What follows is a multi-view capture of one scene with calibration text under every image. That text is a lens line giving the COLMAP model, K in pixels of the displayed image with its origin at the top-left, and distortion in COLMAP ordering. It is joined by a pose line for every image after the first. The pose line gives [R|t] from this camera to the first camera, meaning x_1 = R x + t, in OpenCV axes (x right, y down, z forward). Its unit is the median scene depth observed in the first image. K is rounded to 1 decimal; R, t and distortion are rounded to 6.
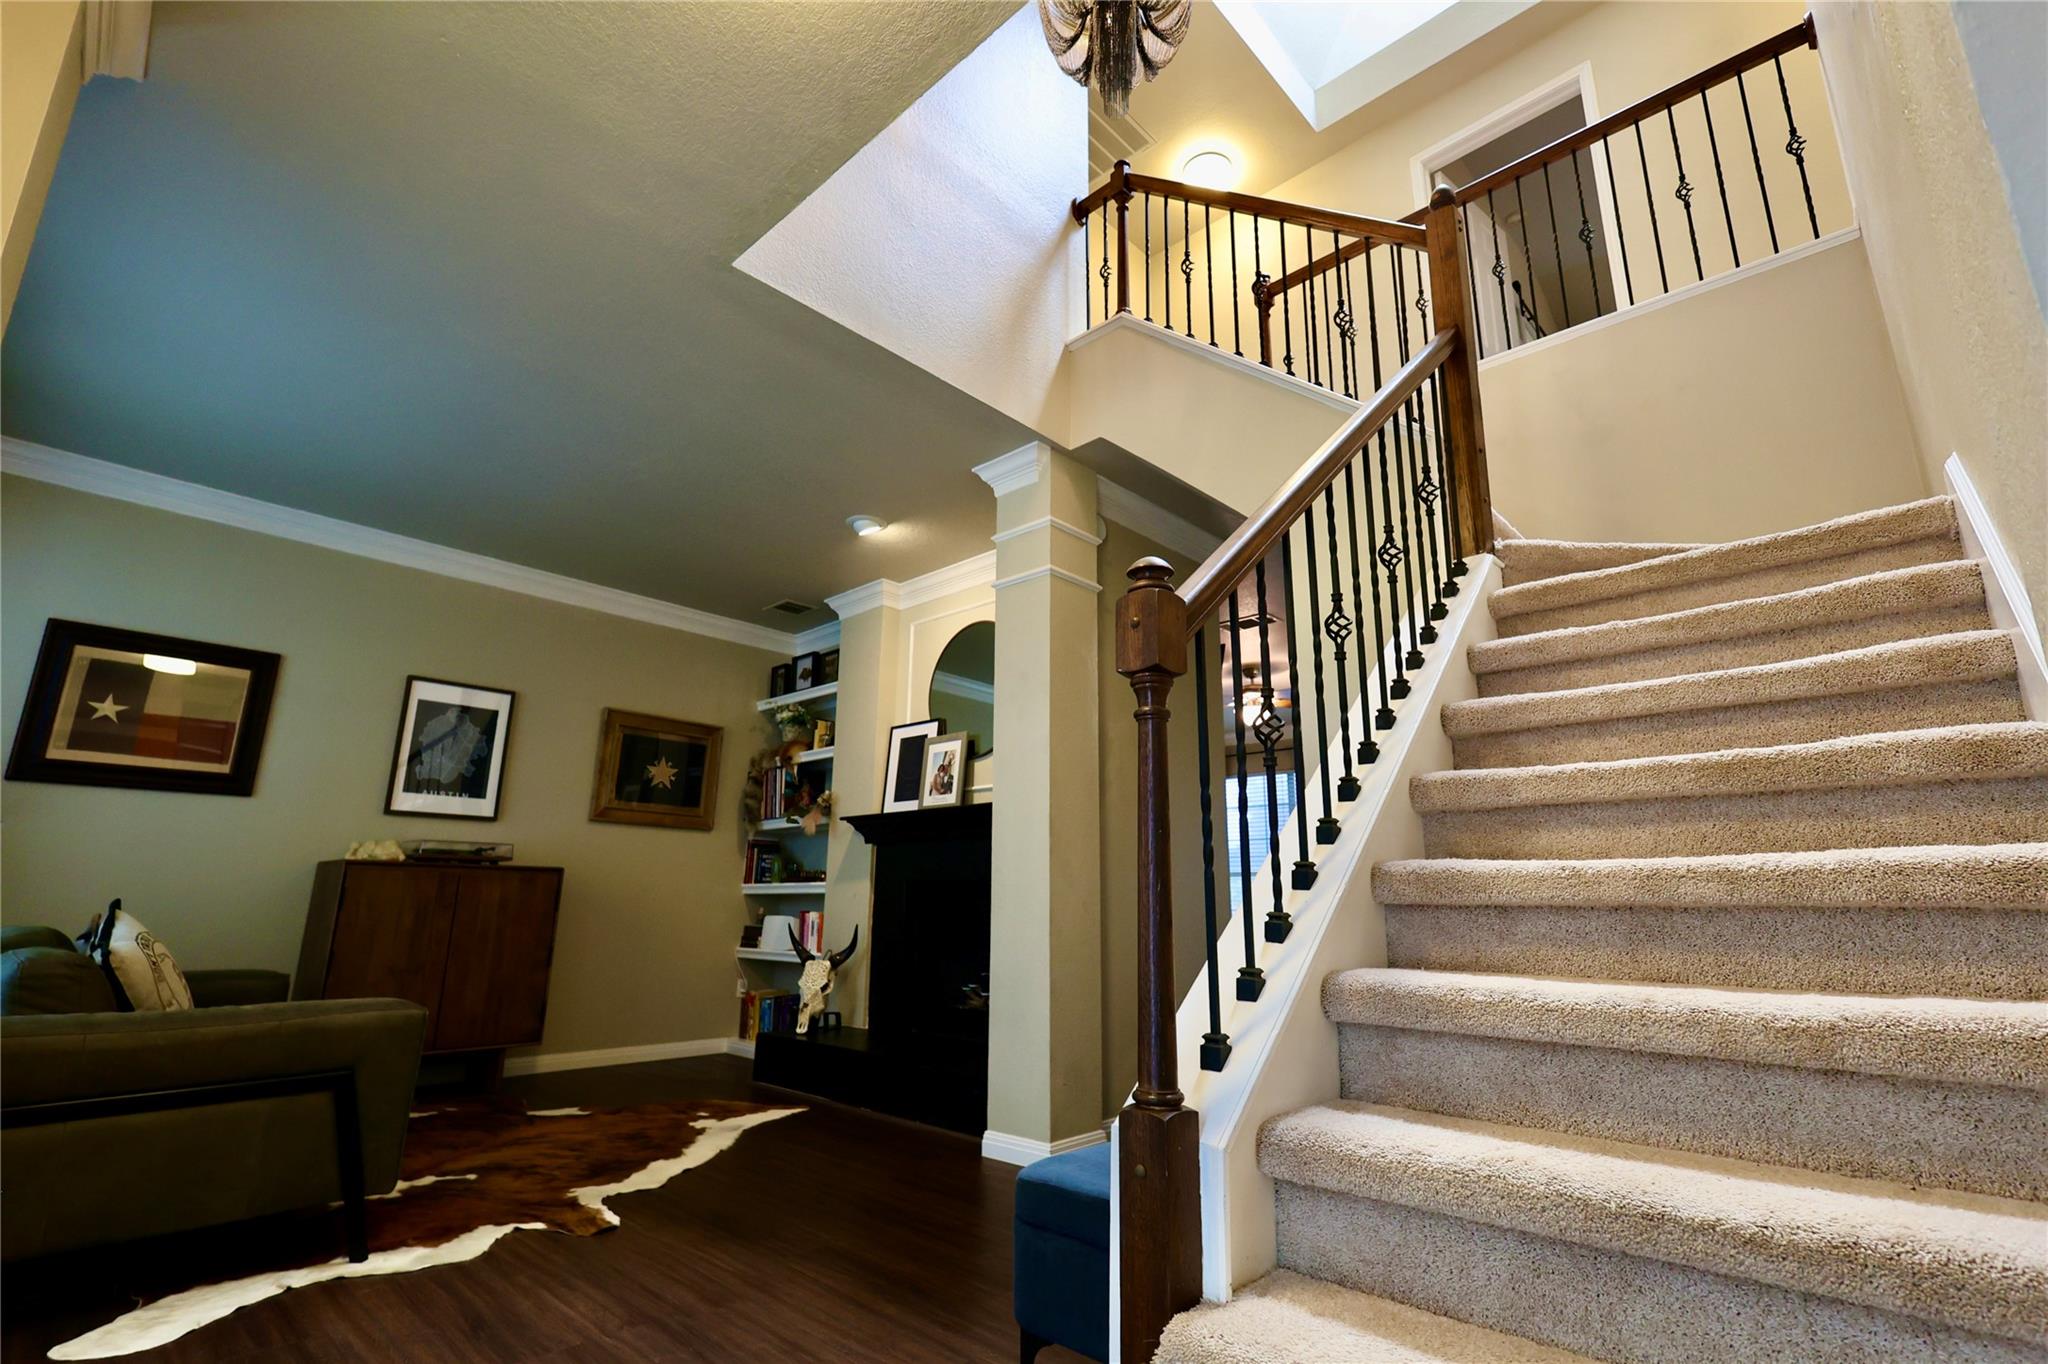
lens RADIAL K [[916.0, 0, 1018.0], [0, 916.0, 677.7], [0, 0, 1]] dist [0.006849, -0.000373]
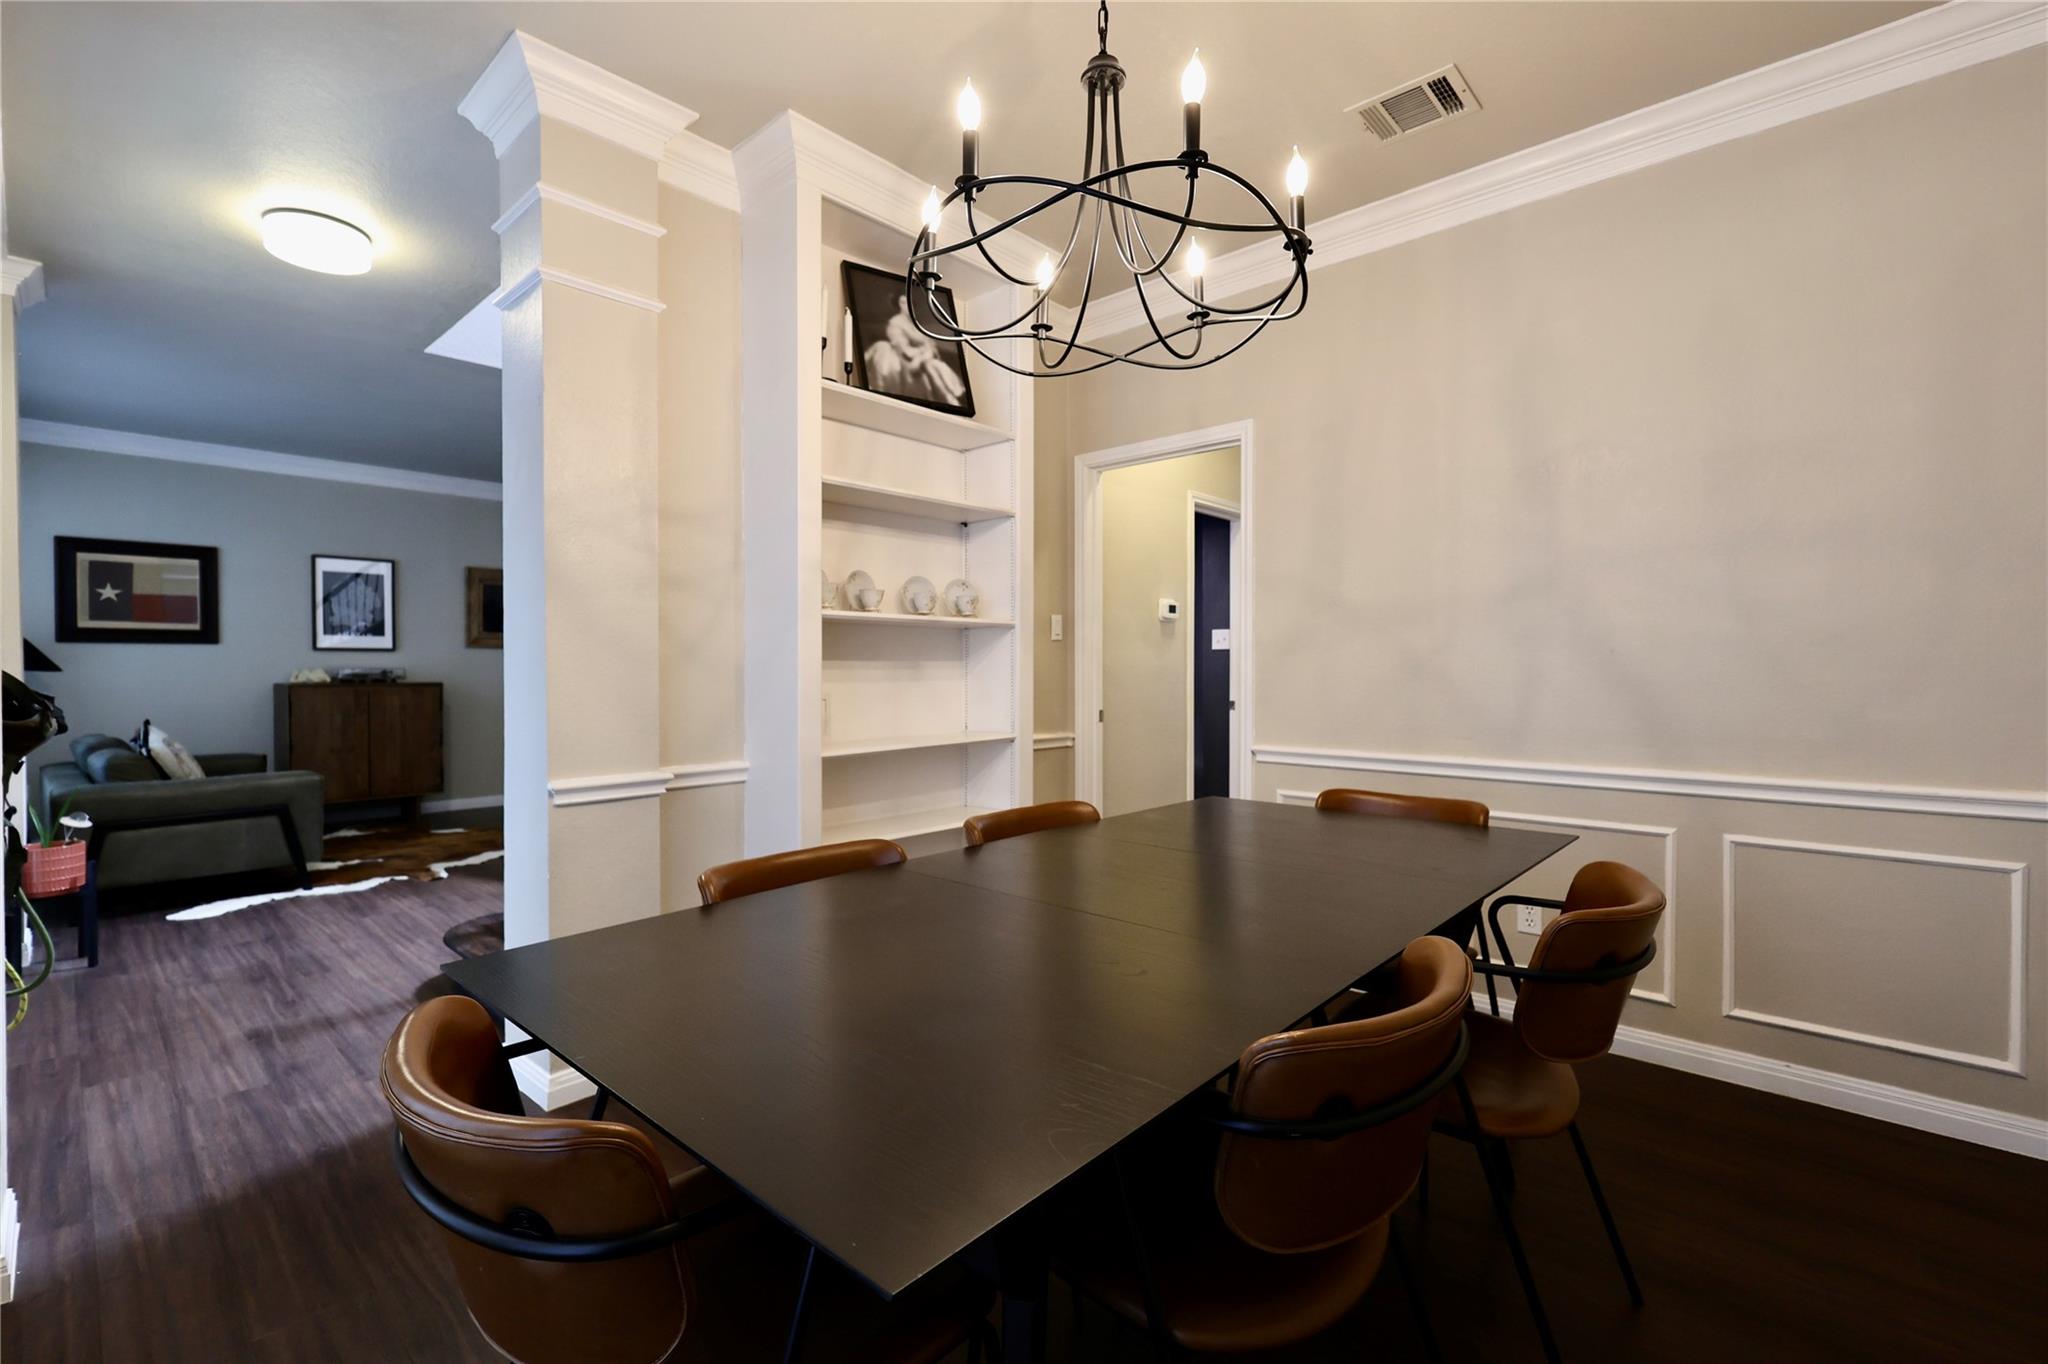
lens RADIAL K [[916.0, 0, 1040.2], [0, 916.0, 668.2], [0, 0, 1]] dist [0.006849, -0.000373]
pose [[0.999847, -0.014892, 0.009190, 0.463689], [0.012149, 0.968687, 0.247989, -0.174919], [-0.012595, -0.247840, 0.968719, -0.456004]]
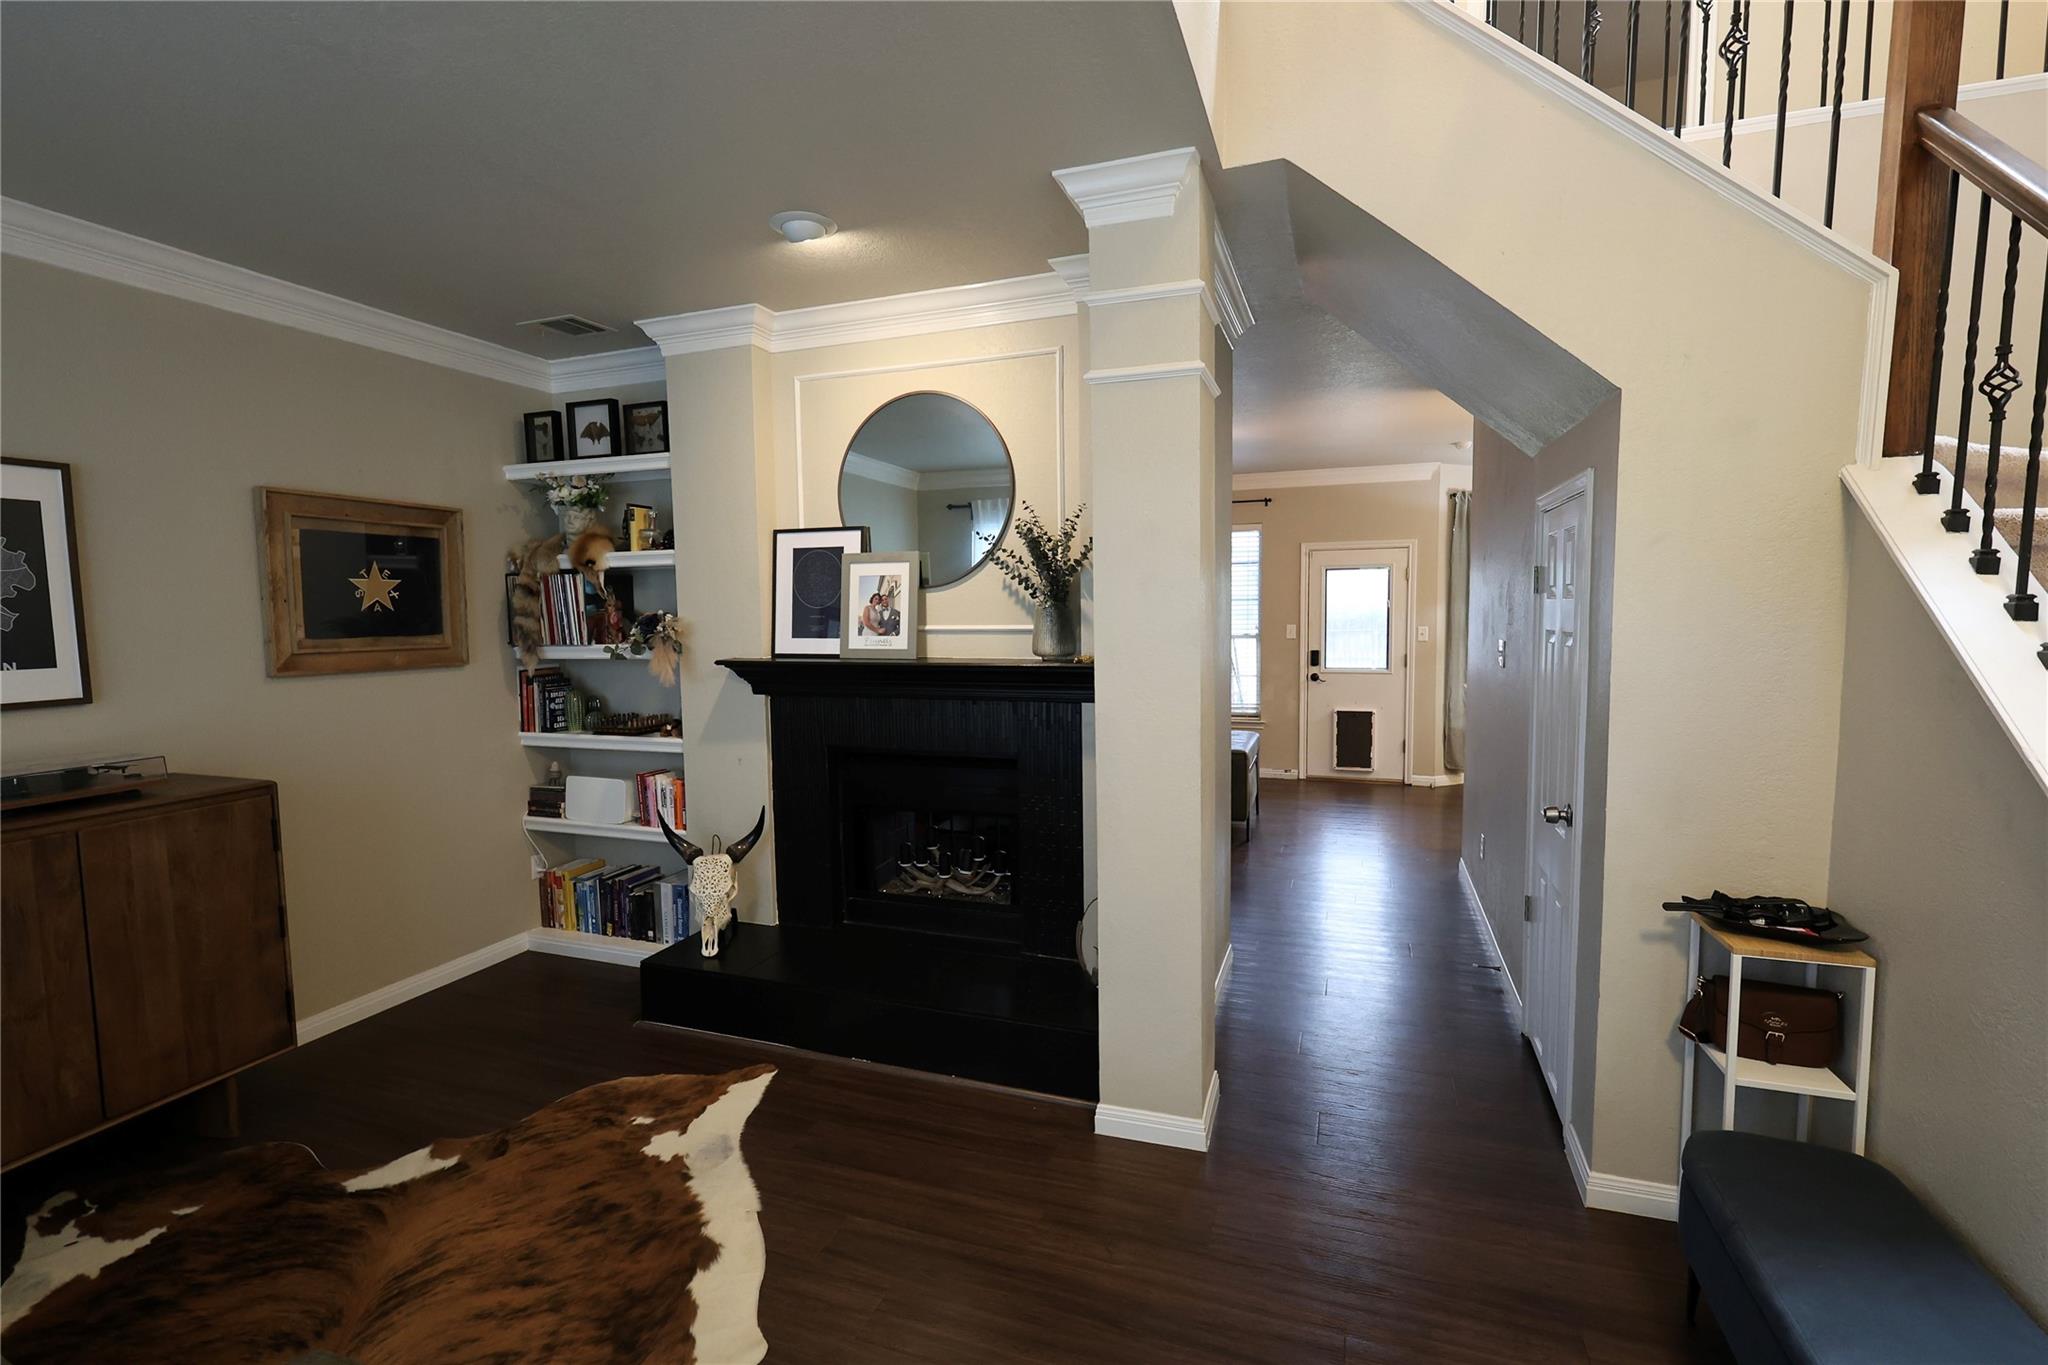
lens RADIAL K [[916.0, 0, 1022.8], [0, 916.0, 677.5], [0, 0, 1]] dist [0.006849, -0.000373]
pose [[0.917914, -0.052223, 0.393327, -0.278595], [-0.074201, 0.951219, 0.299459, -0.073135], [-0.389779, -0.304063, 0.869263, 0.306855]]
